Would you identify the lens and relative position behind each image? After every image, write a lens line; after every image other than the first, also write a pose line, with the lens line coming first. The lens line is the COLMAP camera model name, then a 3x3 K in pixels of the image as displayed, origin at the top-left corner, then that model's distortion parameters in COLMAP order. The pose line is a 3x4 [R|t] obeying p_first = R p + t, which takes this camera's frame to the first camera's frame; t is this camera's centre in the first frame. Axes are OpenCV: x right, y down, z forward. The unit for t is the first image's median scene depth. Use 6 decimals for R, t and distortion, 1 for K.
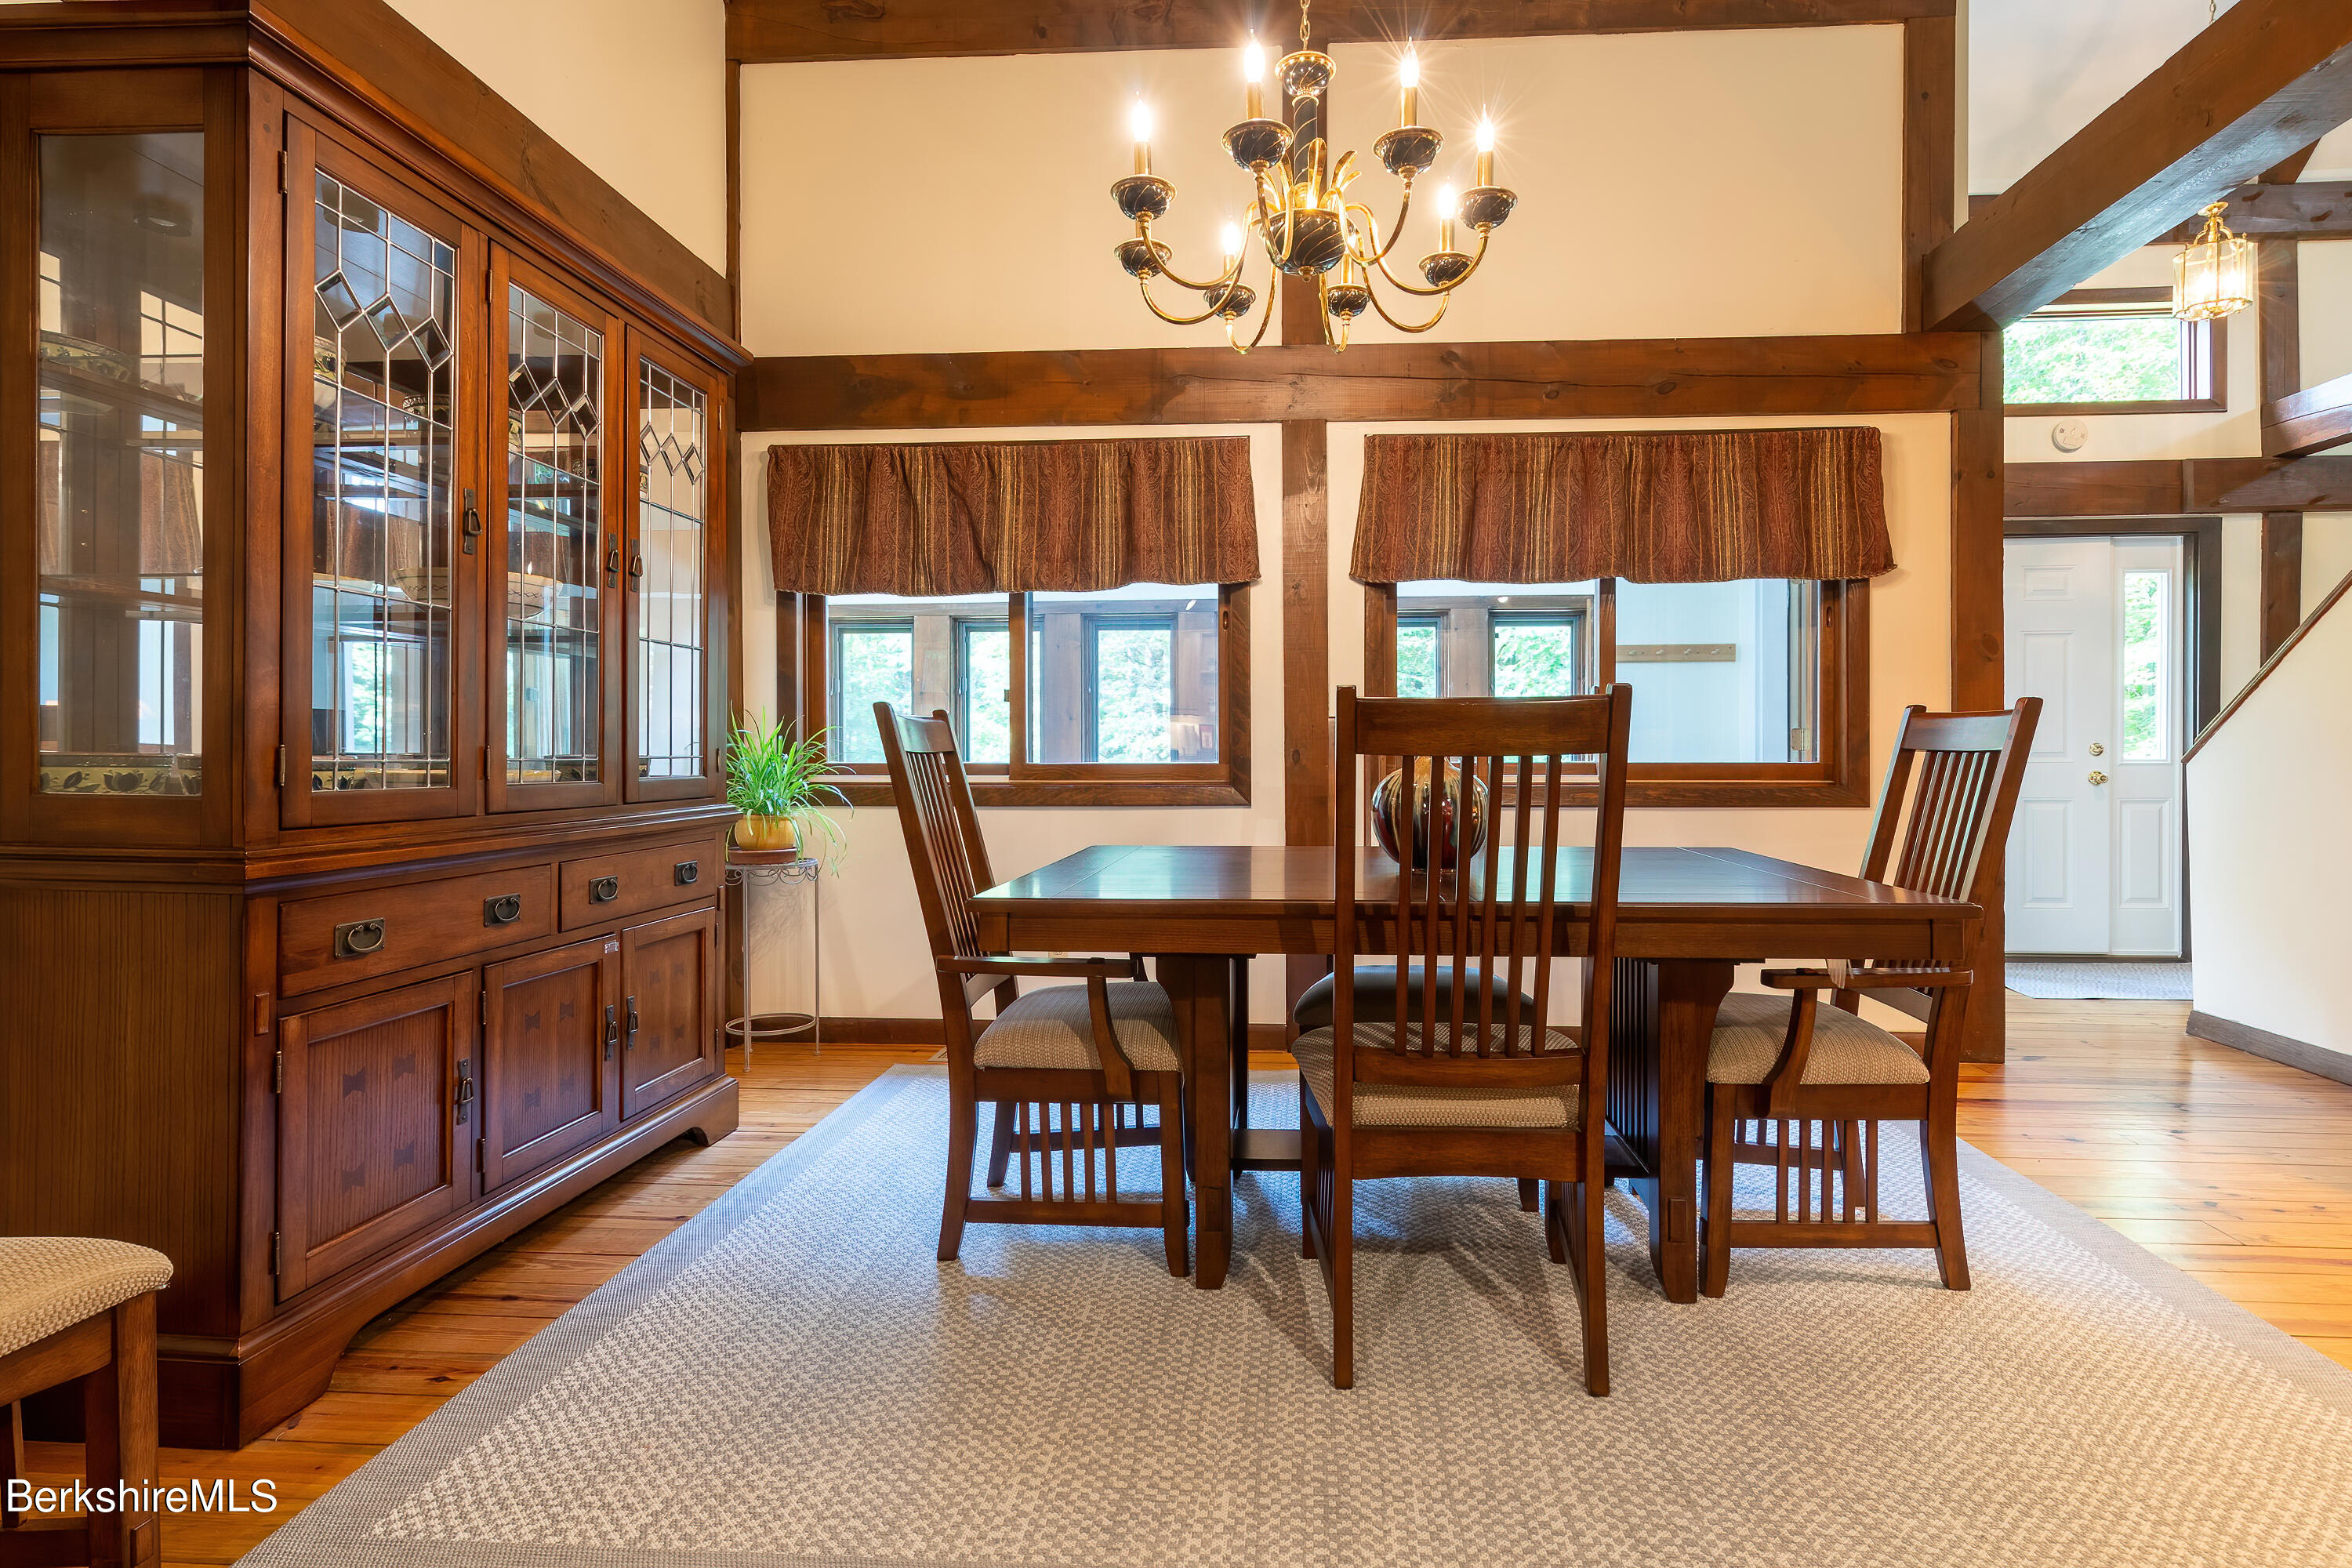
lens RADIAL K [[1161.6, 0, 1270.6], [0, 1161.6, 757.1], [0, 0, 1]] dist [-0.000085, 0.001016]
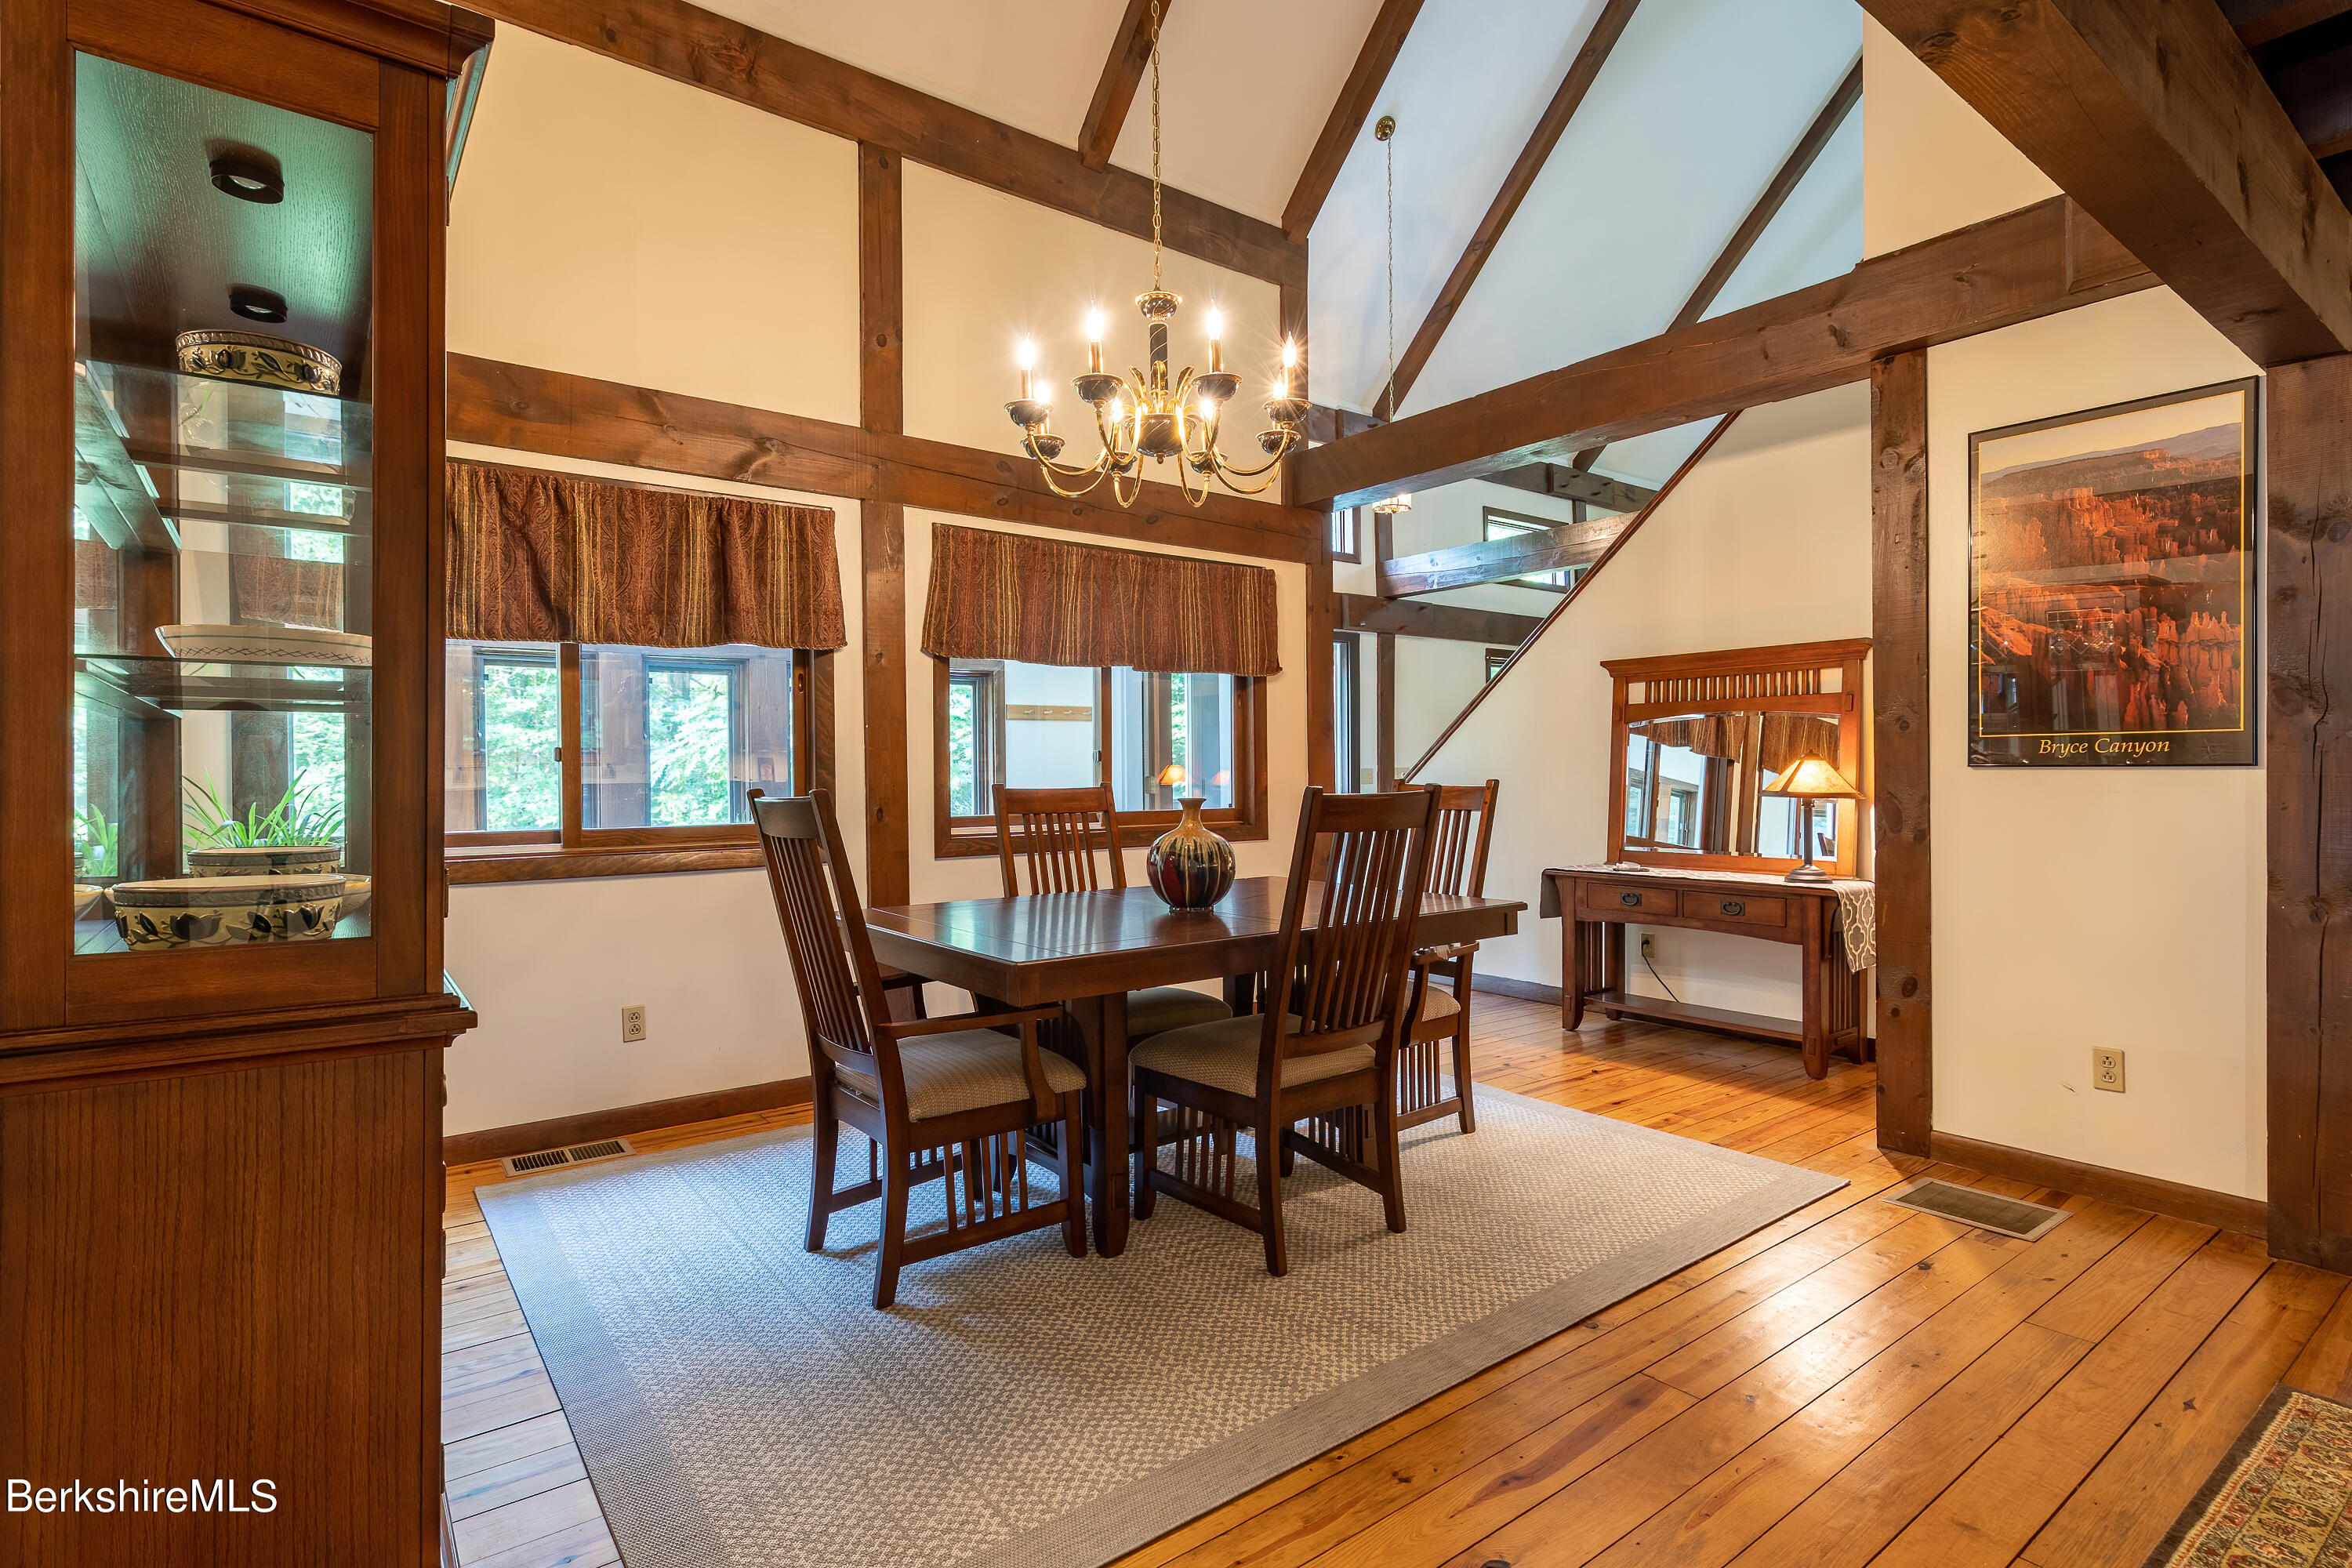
lens RADIAL K [[1155.0, 0, 1235.2], [0, 1155.0, 780.5], [0, 0, 1]] dist [0.001631, 0.000501]
pose [[0.746634, -0.006282, 0.665205, -0.444154], [0.005986, 0.999978, 0.002725, -0.033393], [-0.665208, 0.001948, 0.746655, -0.012649]]
